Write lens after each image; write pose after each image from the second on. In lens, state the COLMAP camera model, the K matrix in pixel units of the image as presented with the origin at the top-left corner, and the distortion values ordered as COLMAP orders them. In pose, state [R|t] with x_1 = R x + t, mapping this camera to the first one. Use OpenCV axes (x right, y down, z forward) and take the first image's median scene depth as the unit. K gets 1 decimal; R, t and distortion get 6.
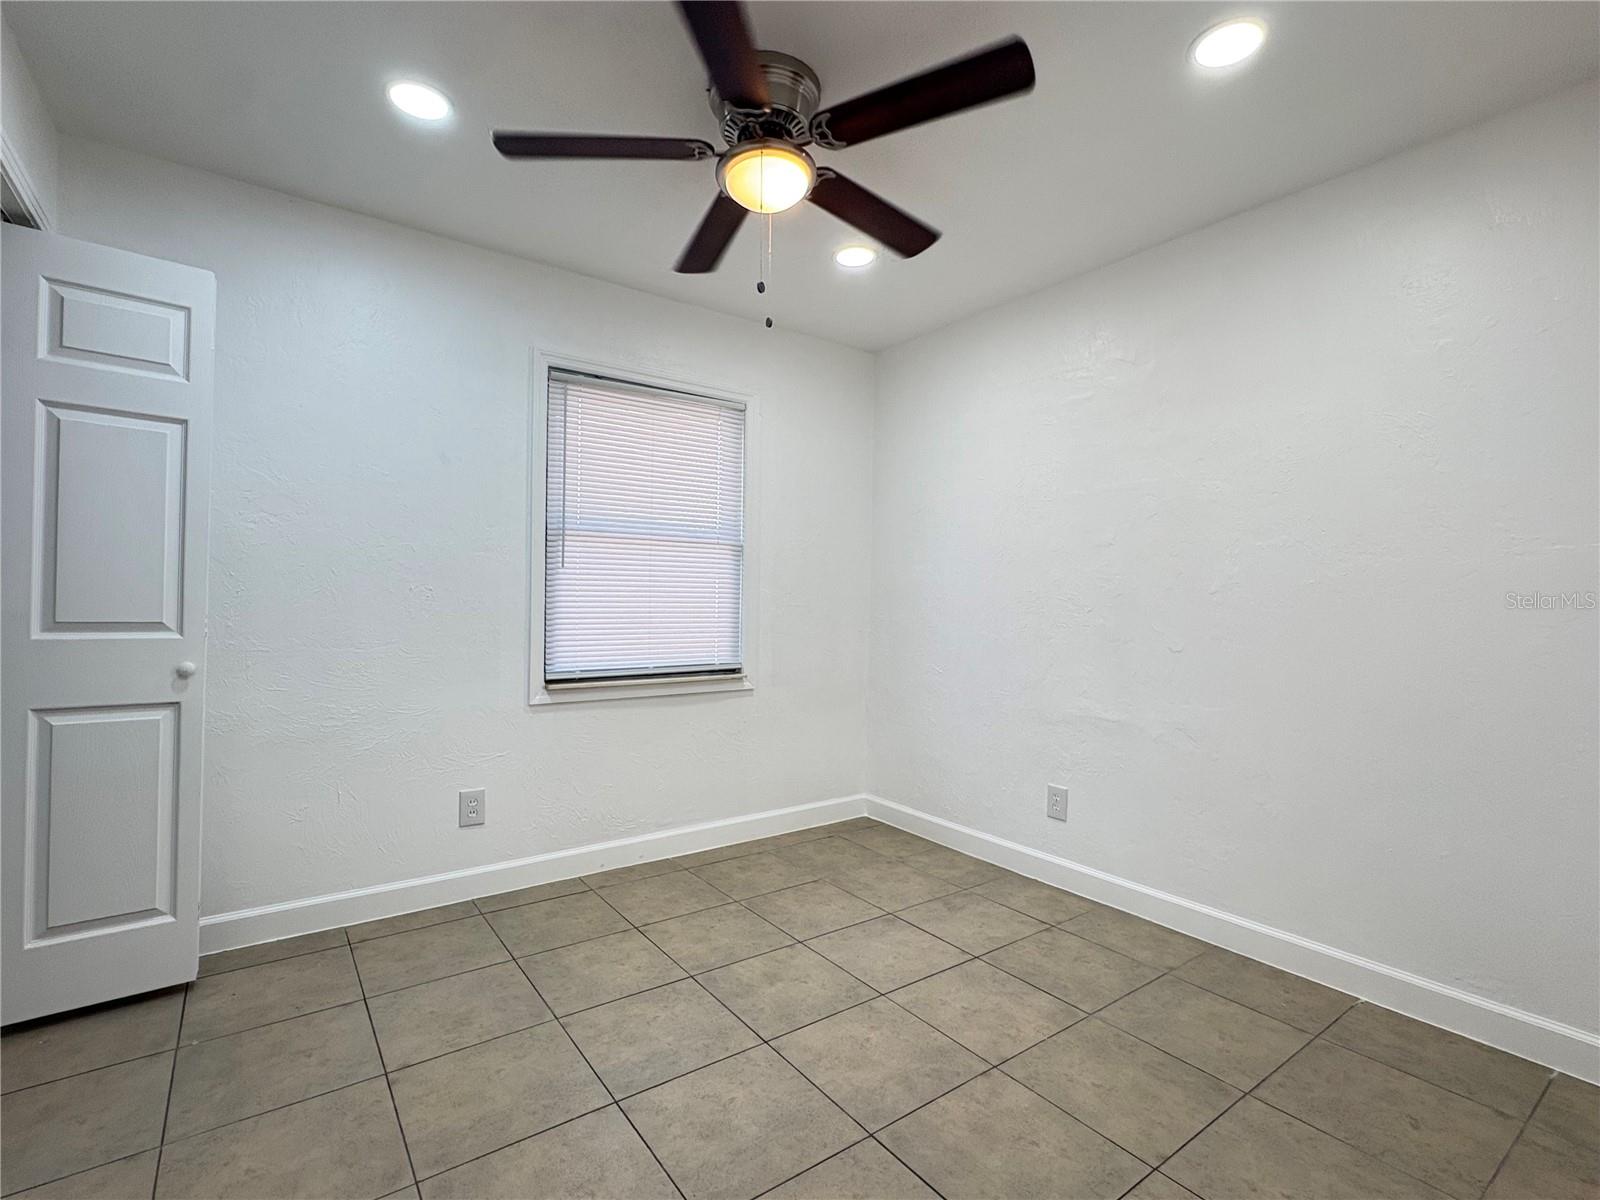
lens RADIAL K [[753.7, 0, 803.1], [0, 753.7, 593.2], [0, 0, 1]] dist [0.000335, 0.000092]
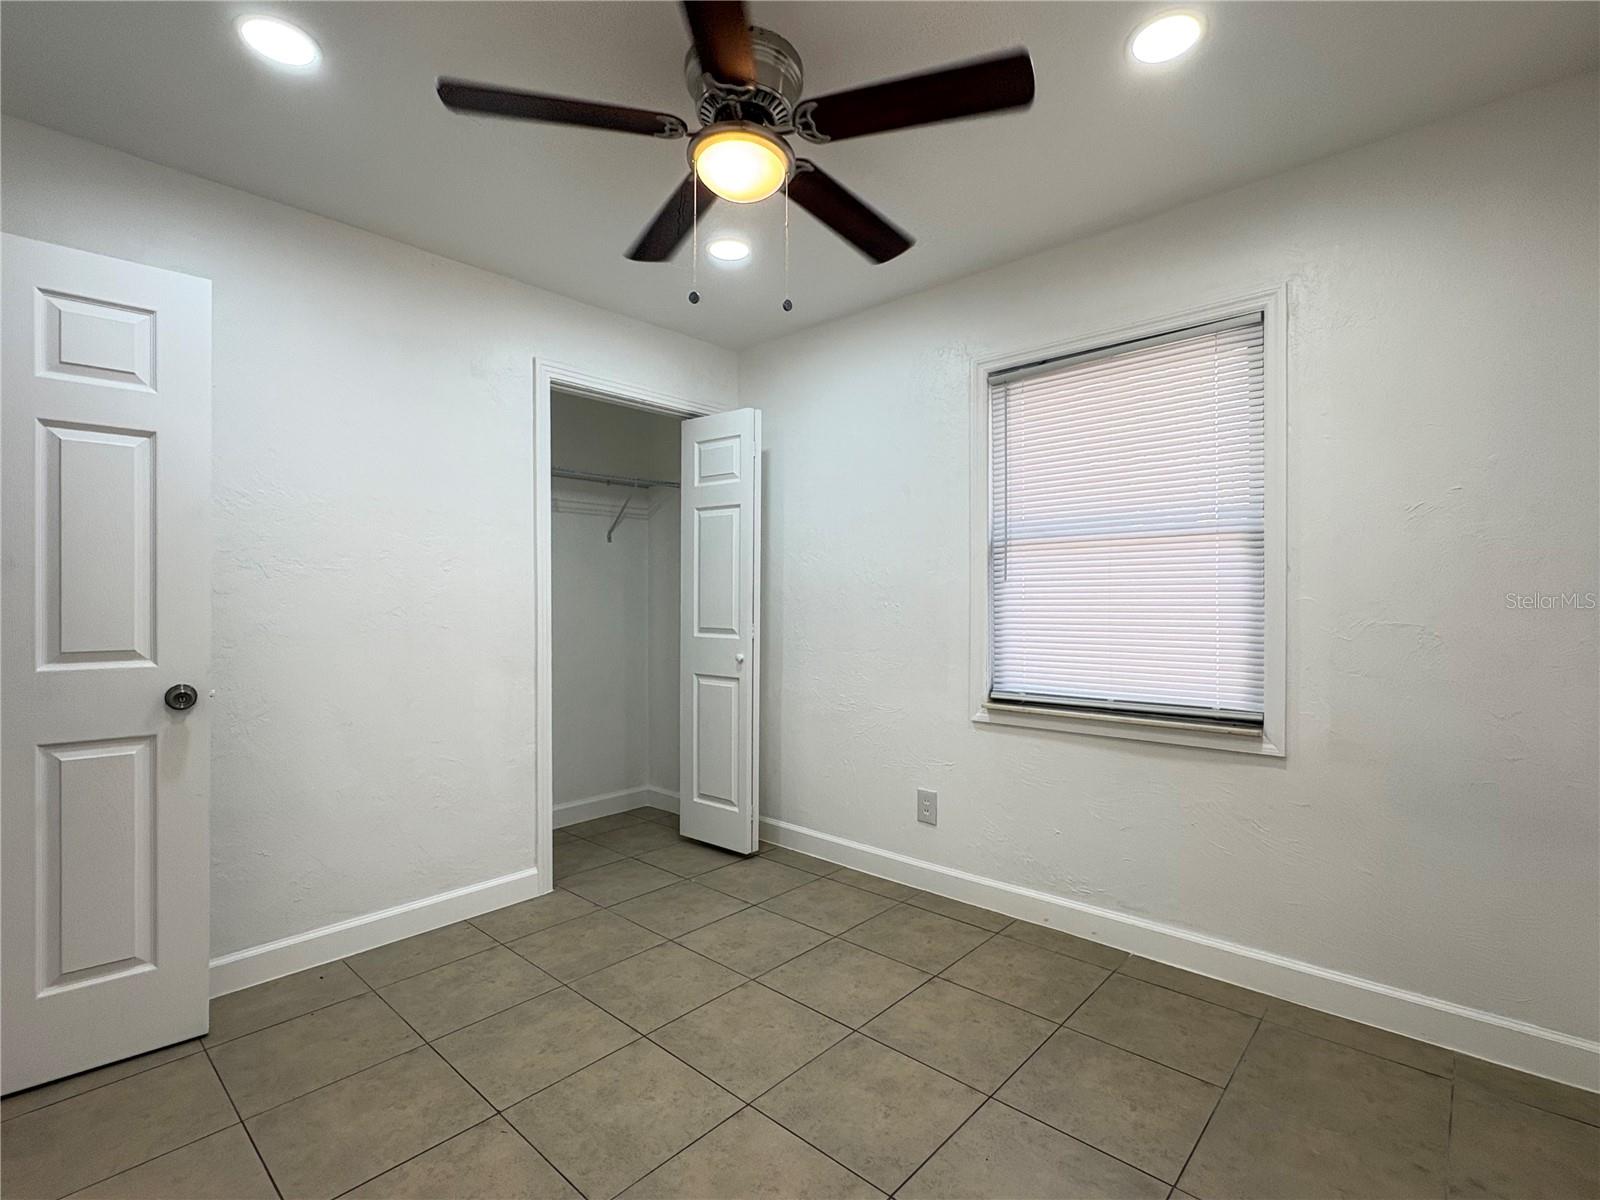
lens RADIAL K [[750.6, 0, 800.0], [0, 750.6, 600.0], [0, 0, 1]] dist [-0.001634, -0.000340]
pose [[0.192904, -0.019213, -0.981030, 0.587456], [0.009350, 0.999799, -0.017742, 0.004777], [0.981173, -0.005750, 0.193045, 0.610061]]
